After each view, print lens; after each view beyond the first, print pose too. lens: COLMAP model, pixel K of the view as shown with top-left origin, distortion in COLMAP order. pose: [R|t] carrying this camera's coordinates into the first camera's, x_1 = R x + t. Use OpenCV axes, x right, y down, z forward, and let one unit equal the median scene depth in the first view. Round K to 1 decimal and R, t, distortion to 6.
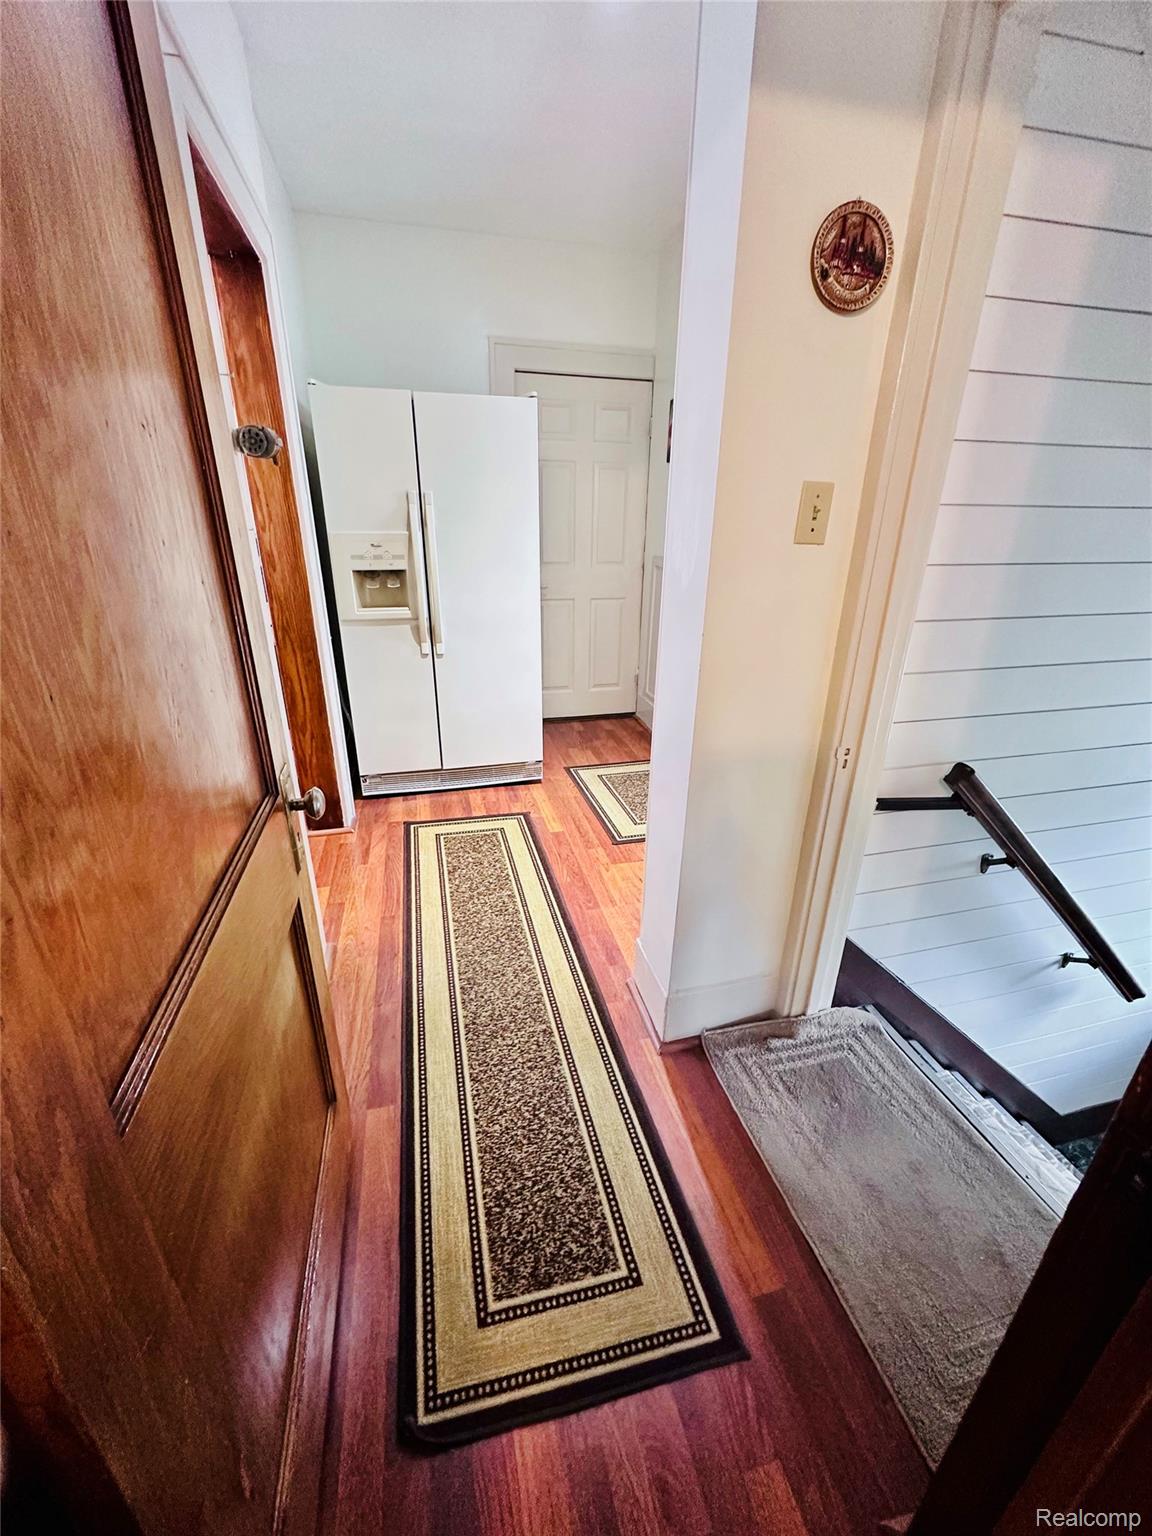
lens RADIAL K [[617.5, 0, 574.5], [0, 617.5, 767.4], [0, 0, 1]] dist [0.007556, 0.000031]
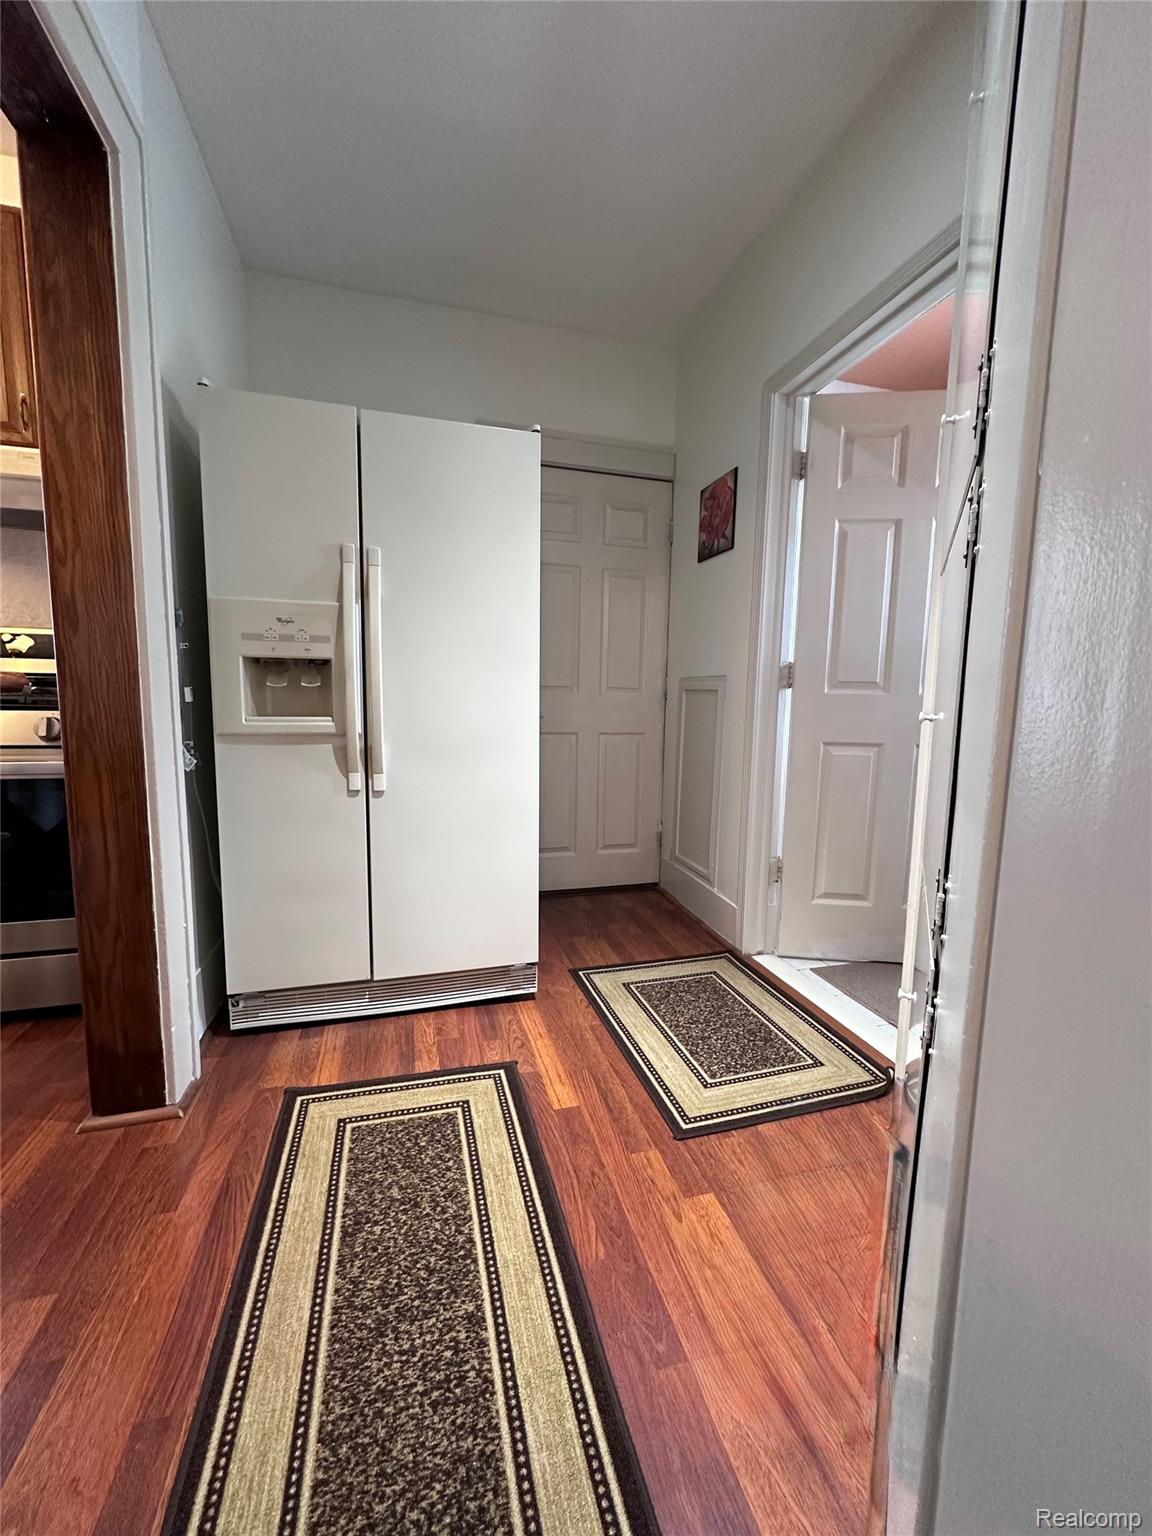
lens RADIAL K [[617.5, 0, 574.7], [0, 617.5, 767.9], [0, 0, 1]] dist [0.007556, 0.000031]
pose [[0.999496, 0.003955, 0.031496, -0.037689], [0.004620, 0.963518, -0.267605, -0.035902], [-0.031405, 0.267615, 0.963014, 0.372805]]
